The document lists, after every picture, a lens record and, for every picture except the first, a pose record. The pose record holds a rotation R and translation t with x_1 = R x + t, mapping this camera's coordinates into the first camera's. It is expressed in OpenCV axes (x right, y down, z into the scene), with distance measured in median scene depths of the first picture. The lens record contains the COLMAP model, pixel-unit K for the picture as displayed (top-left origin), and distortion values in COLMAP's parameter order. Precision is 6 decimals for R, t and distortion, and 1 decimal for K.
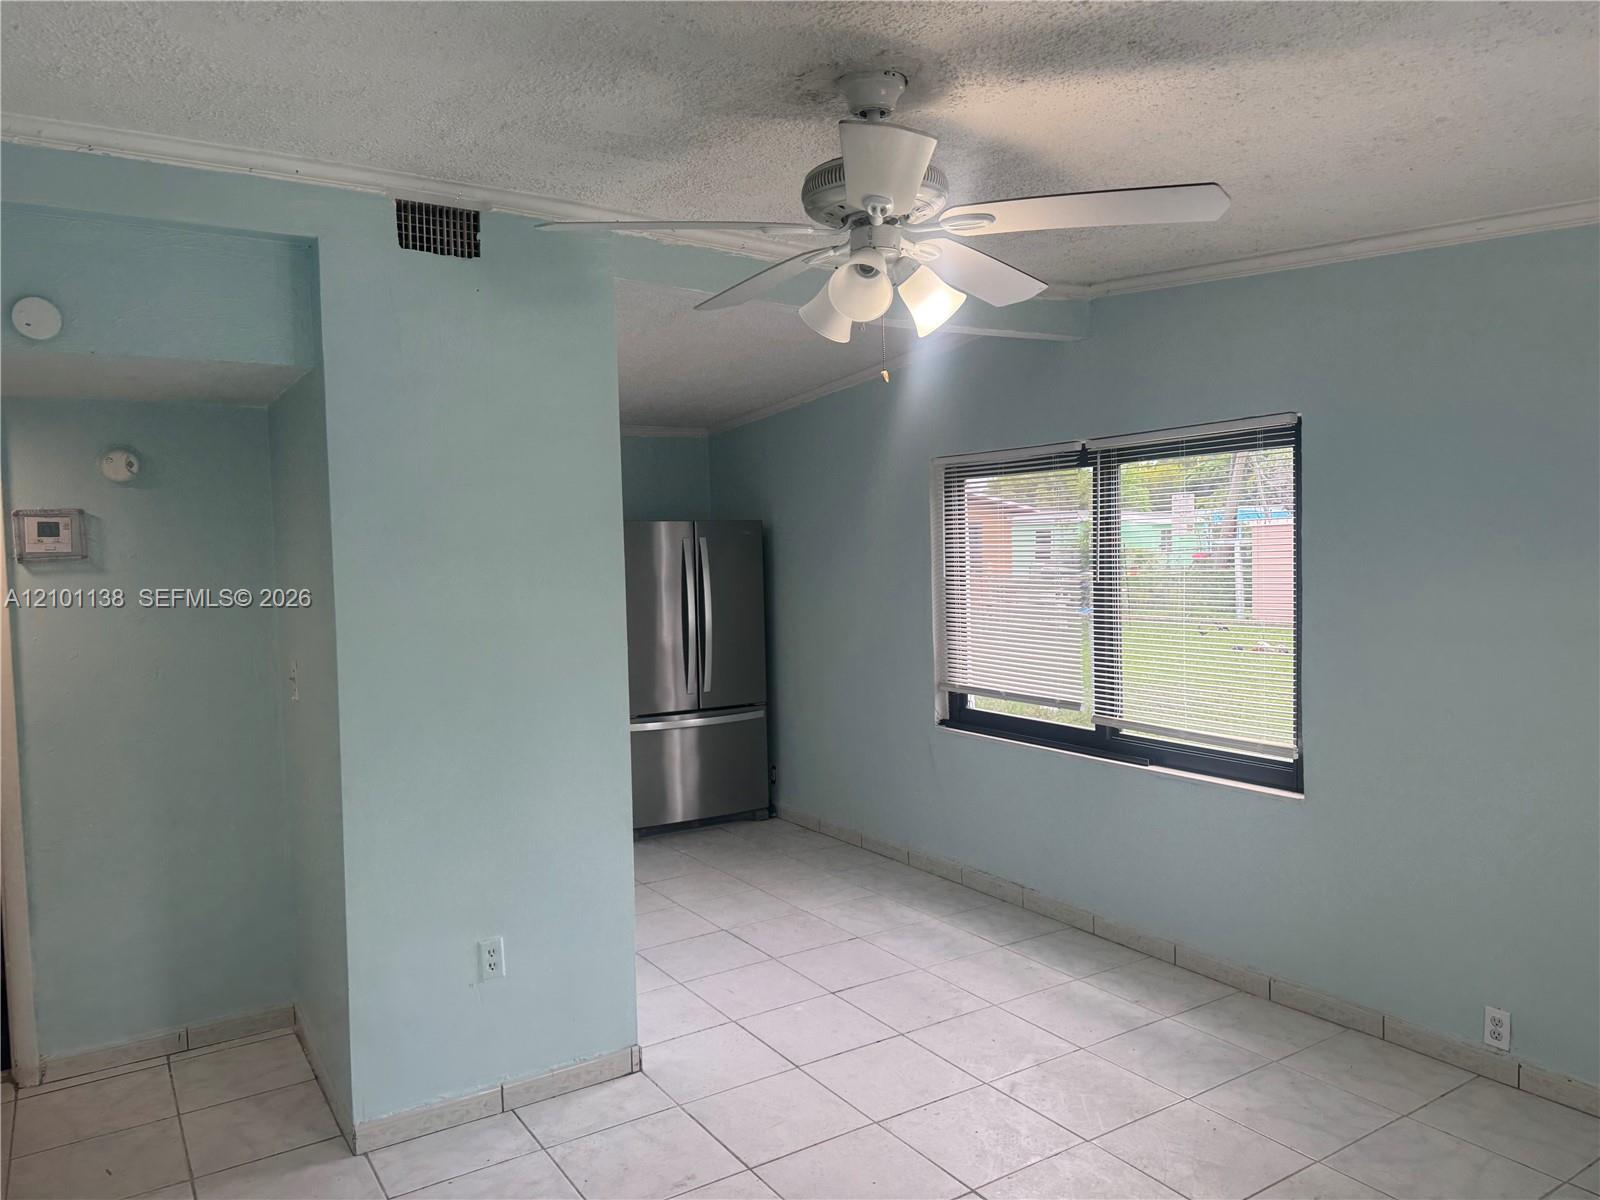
lens RADIAL K [[1120.3, 0, 800.0], [0, 1120.3, 600.0], [0, 0, 1]] dist [0.036192, -0.077413]
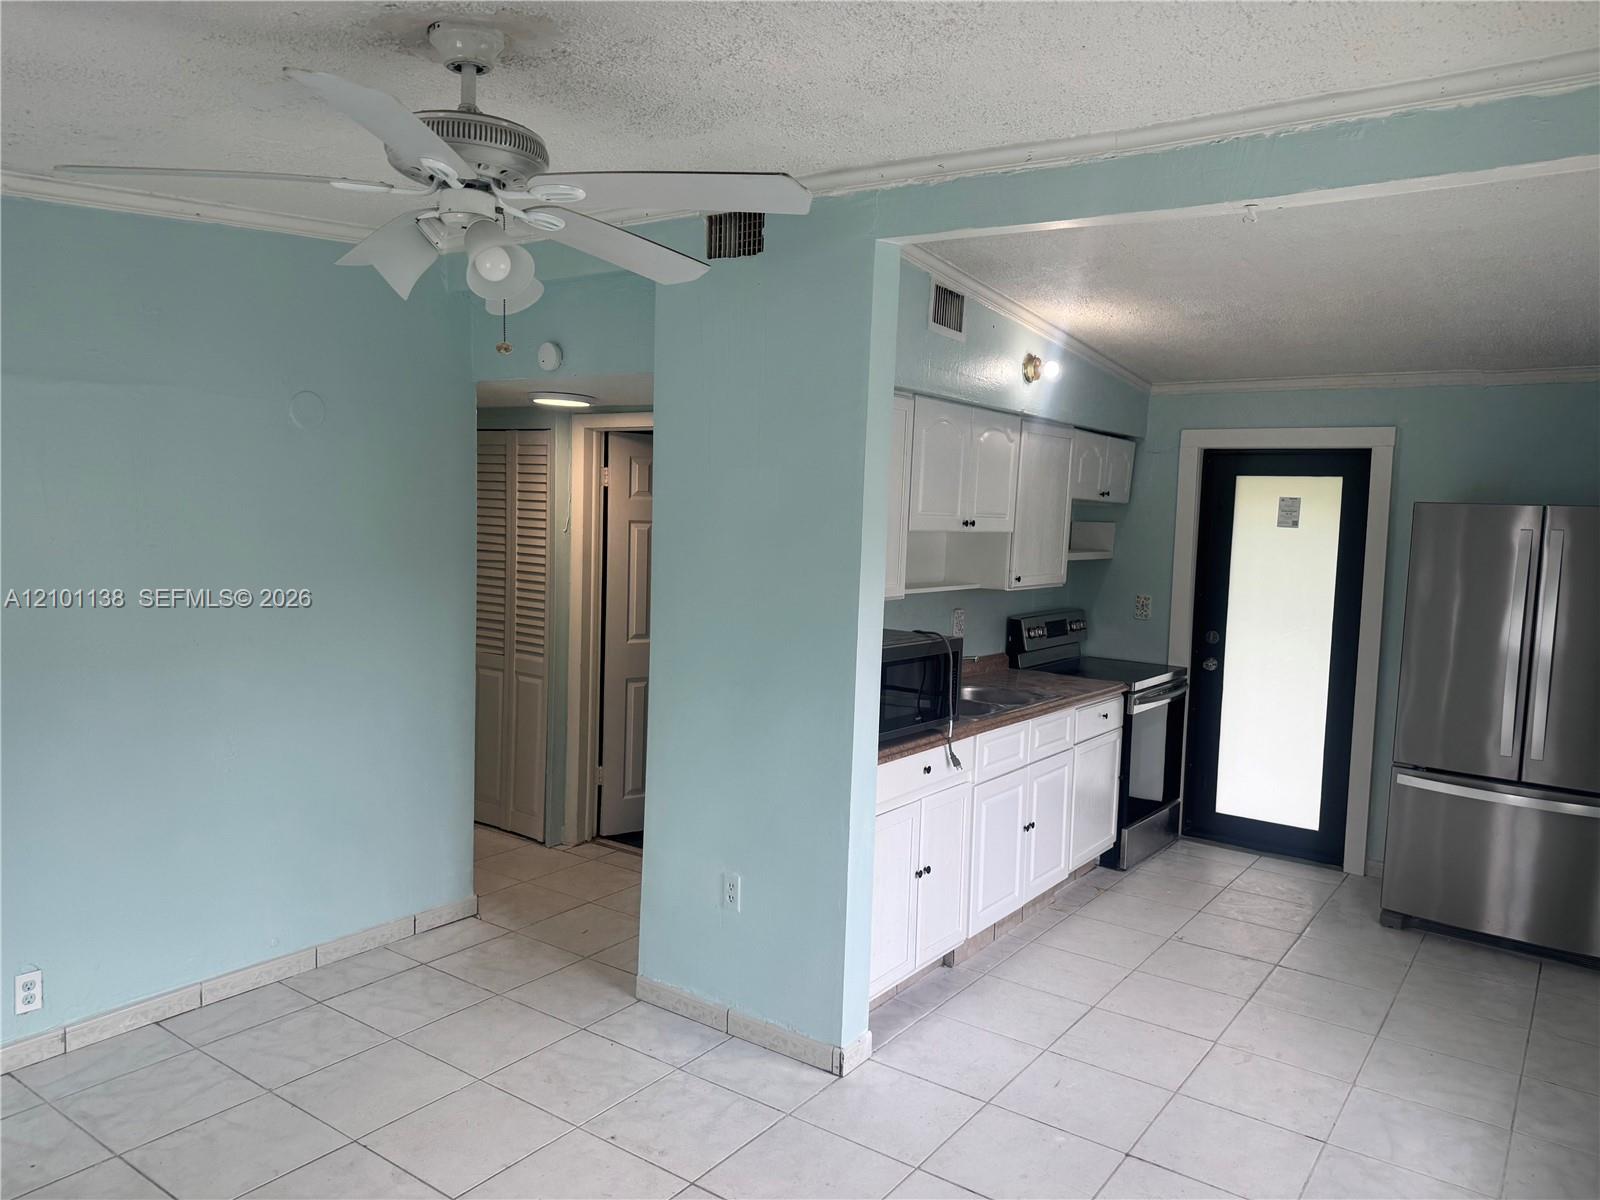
lens RADIAL K [[1122.7, 0, 803.5], [0, 1122.7, 593.1], [0, 0, 1]] dist [0.068016, -0.077905]
pose [[0.359993, 0.099108, -0.927676, 0.746939], [-0.085262, 0.993675, 0.073072, -0.059532], [0.929051, 0.052790, 0.366166, 0.641728]]
